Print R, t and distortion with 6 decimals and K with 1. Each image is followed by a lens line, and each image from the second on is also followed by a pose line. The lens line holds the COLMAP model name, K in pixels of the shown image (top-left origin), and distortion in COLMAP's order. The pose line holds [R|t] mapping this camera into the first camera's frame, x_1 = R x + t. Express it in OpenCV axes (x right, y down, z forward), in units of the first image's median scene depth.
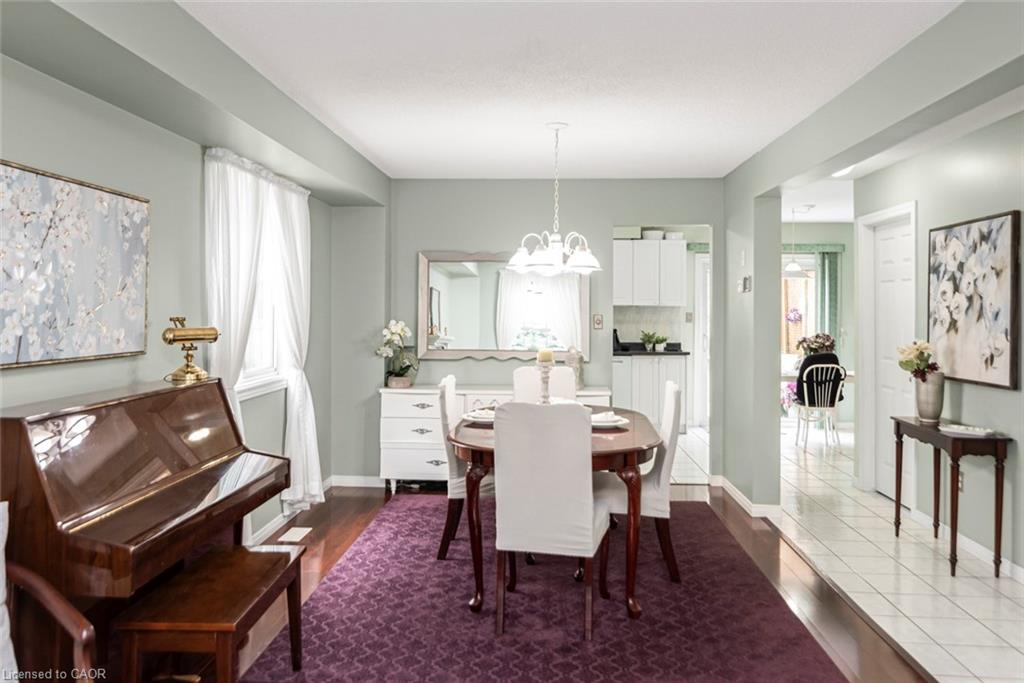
lens RADIAL K [[811.9, 0, 512.1], [0, 811.9, 316.0], [0, 0, 1]] dist [-0.003371, 0.003351]
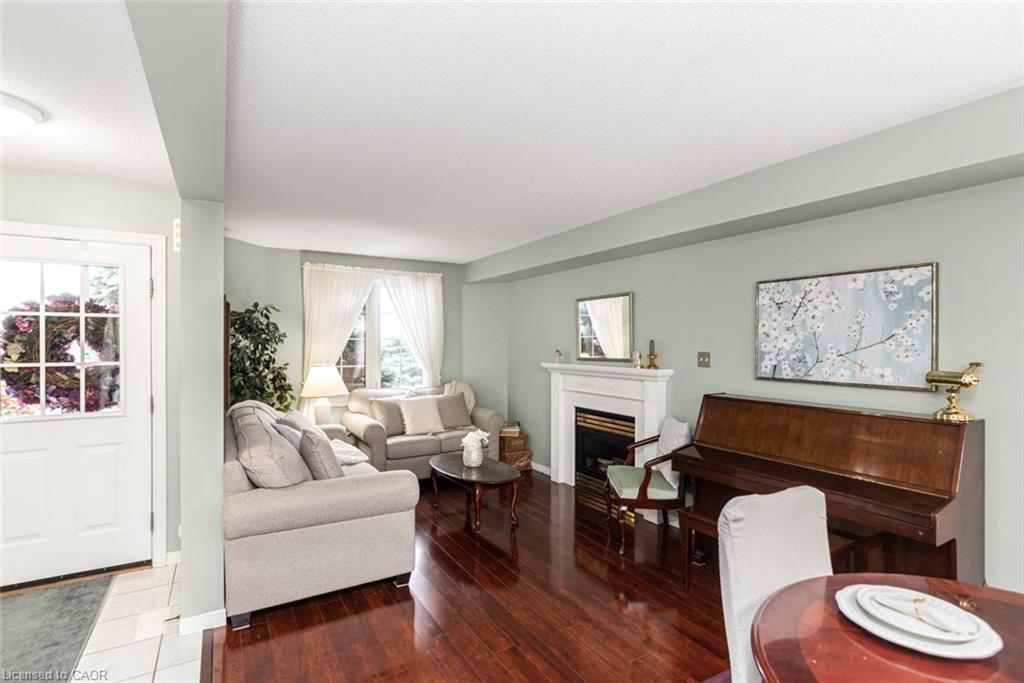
lens RADIAL K [[494.0, 0, 507.9], [0, 494.0, 343.1], [0, 0, 1]] dist [0.003166, 0.000121]
pose [[-0.836797, -0.006303, -0.547476, 0.368855], [-0.011019, 0.999925, 0.005330, -0.016733], [0.547402, 0.010492, -0.836804, 0.983770]]
